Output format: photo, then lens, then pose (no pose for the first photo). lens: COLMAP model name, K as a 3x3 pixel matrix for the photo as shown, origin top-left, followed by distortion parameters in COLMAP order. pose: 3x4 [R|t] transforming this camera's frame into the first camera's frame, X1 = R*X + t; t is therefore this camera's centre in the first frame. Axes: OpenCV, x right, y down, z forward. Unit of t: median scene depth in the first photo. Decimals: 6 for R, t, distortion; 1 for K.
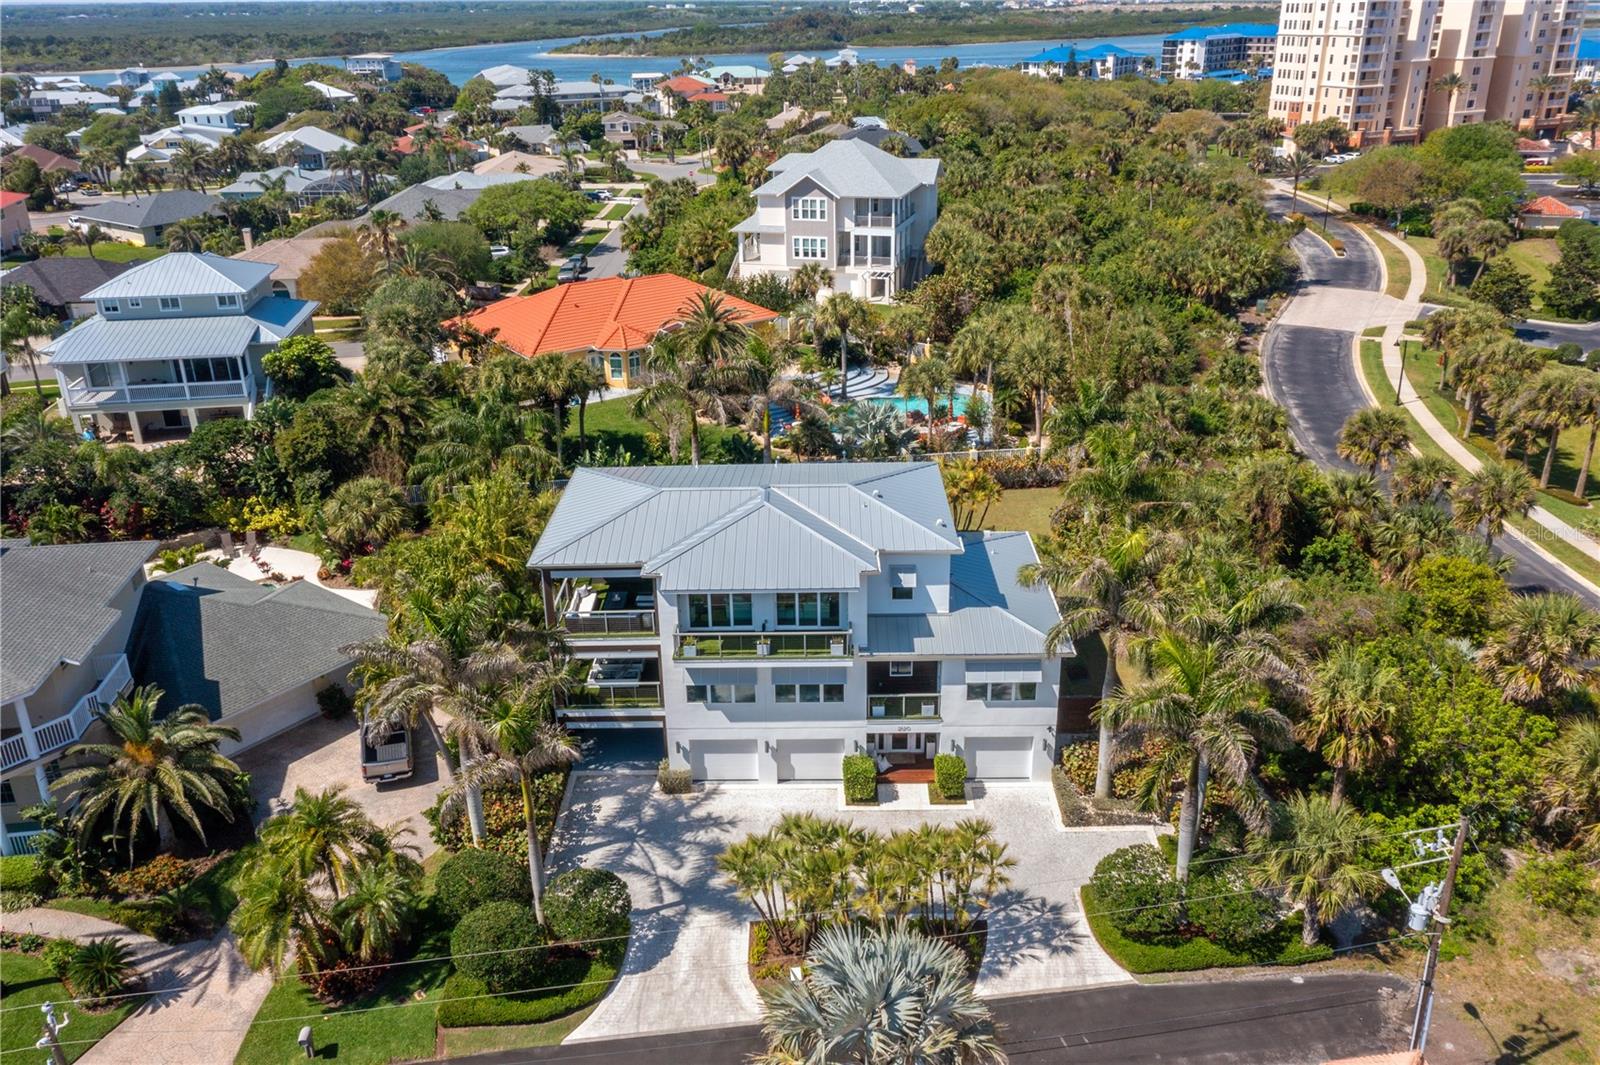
lens RADIAL K [[1289.6, 0, 800.0], [0, 1289.6, 532.5], [0, 0, 1]] dist [0.010129, 0.011278]
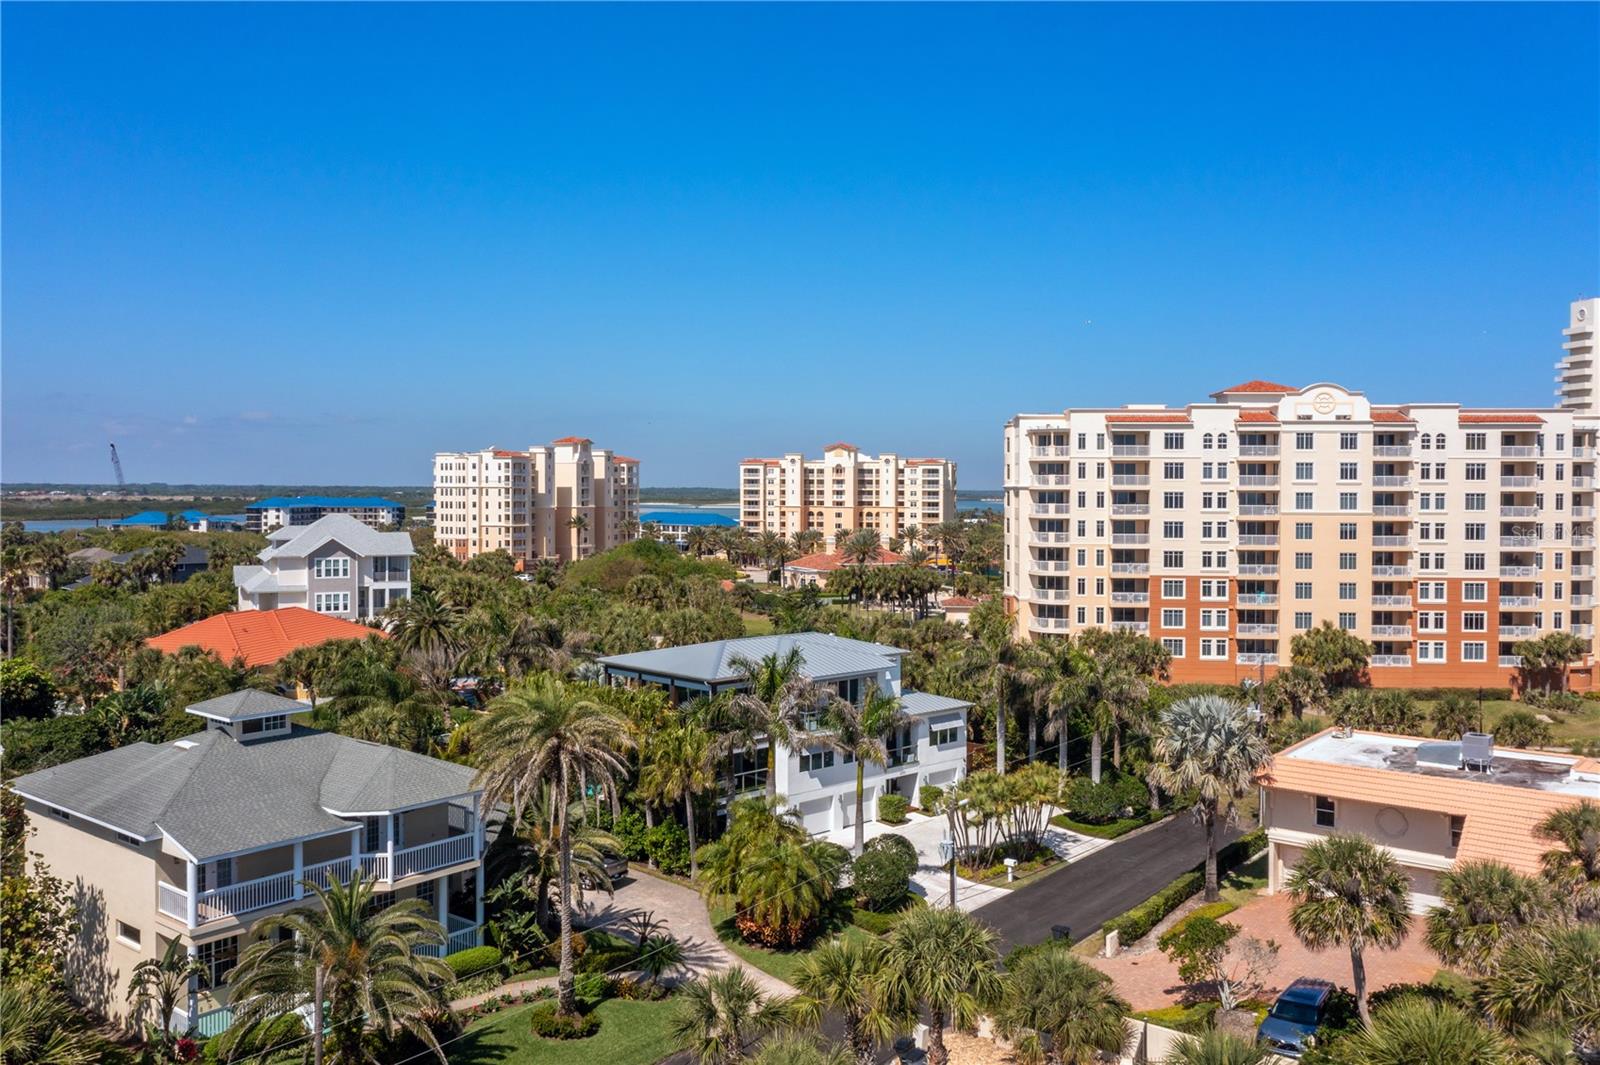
lens RADIAL K [[1315.0, 0, 808.4], [0, 1315.0, 505.0], [0, 0, 1]] dist [0.006750, 0.003513]
pose [[0.711874, 0.015335, 0.702140, -0.495179], [0.255337, 0.925694, -0.279094, 0.119659], [-0.654247, 0.377962, 0.655062, -0.031752]]
